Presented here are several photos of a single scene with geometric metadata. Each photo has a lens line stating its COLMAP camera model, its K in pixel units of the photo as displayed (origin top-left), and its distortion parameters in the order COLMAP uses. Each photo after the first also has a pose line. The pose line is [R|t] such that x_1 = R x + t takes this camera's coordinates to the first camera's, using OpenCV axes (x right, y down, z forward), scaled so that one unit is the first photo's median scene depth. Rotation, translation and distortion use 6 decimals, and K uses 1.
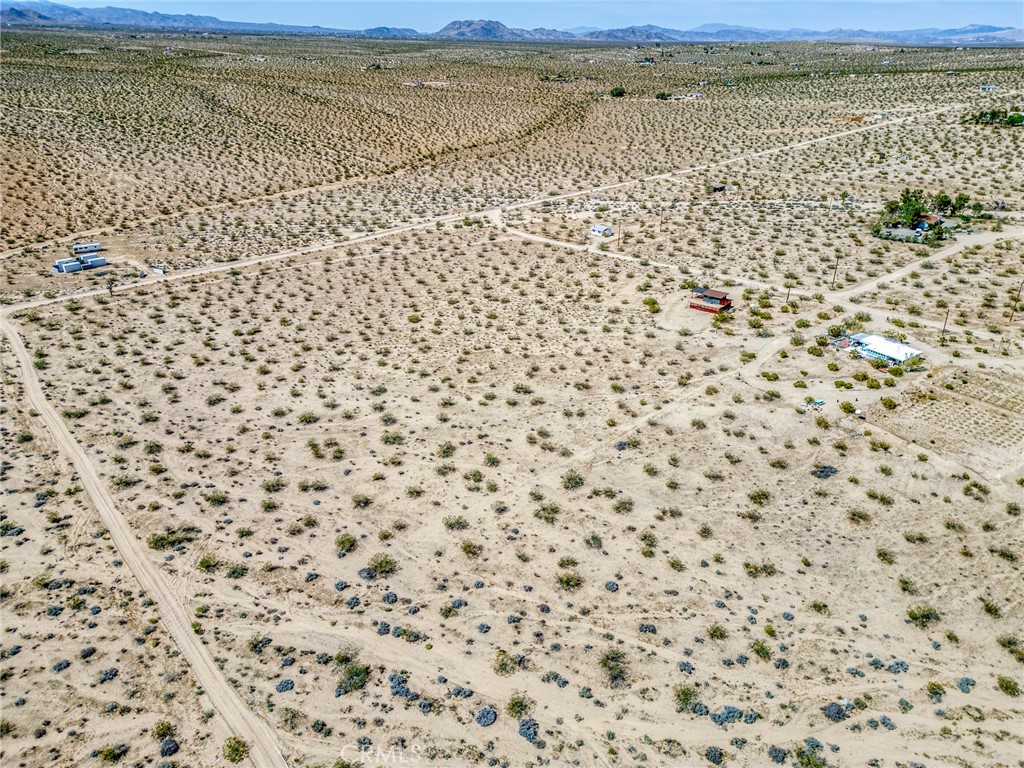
lens RADIAL K [[713.6, 0, 513.9], [0, 713.6, 380.6], [0, 0, 1]] dist [0.077179, -0.069621]
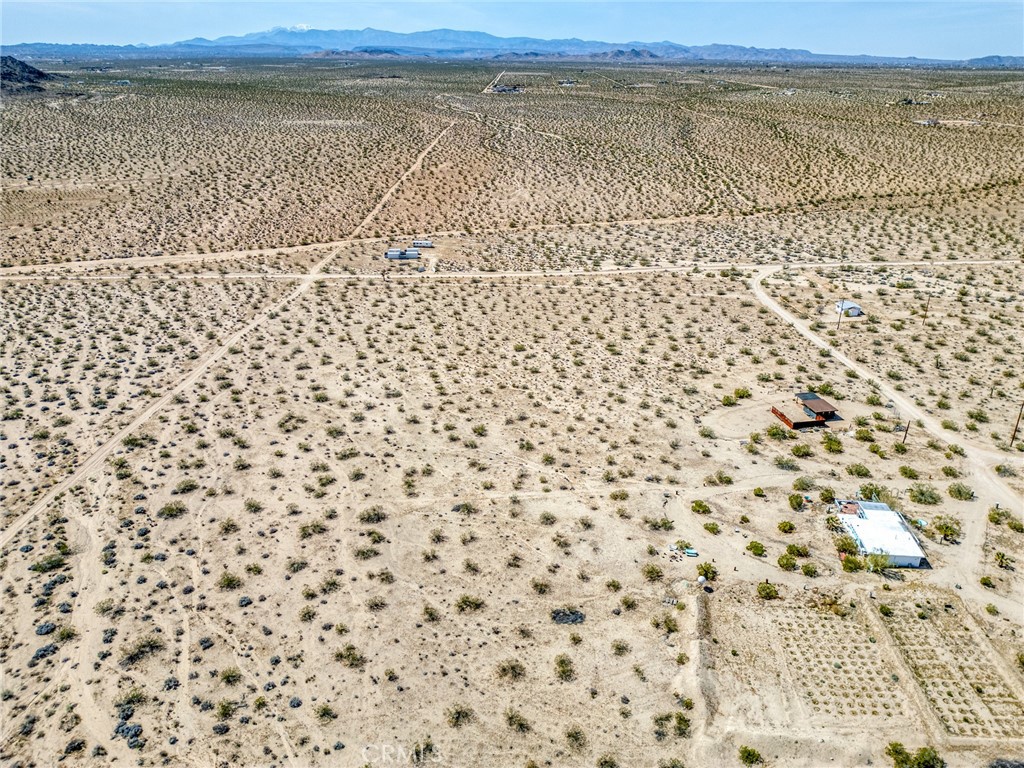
lens RADIAL K [[713.6, 0, 513.9], [0, 713.6, 380.6], [0, 0, 1]] dist [0.077179, -0.069621]
pose [[0.759656, 0.258742, -0.596636, 0.834601], [-0.280287, 0.958124, 0.058636, -0.169573], [0.586823, 0.122686, 0.800367, 0.283157]]
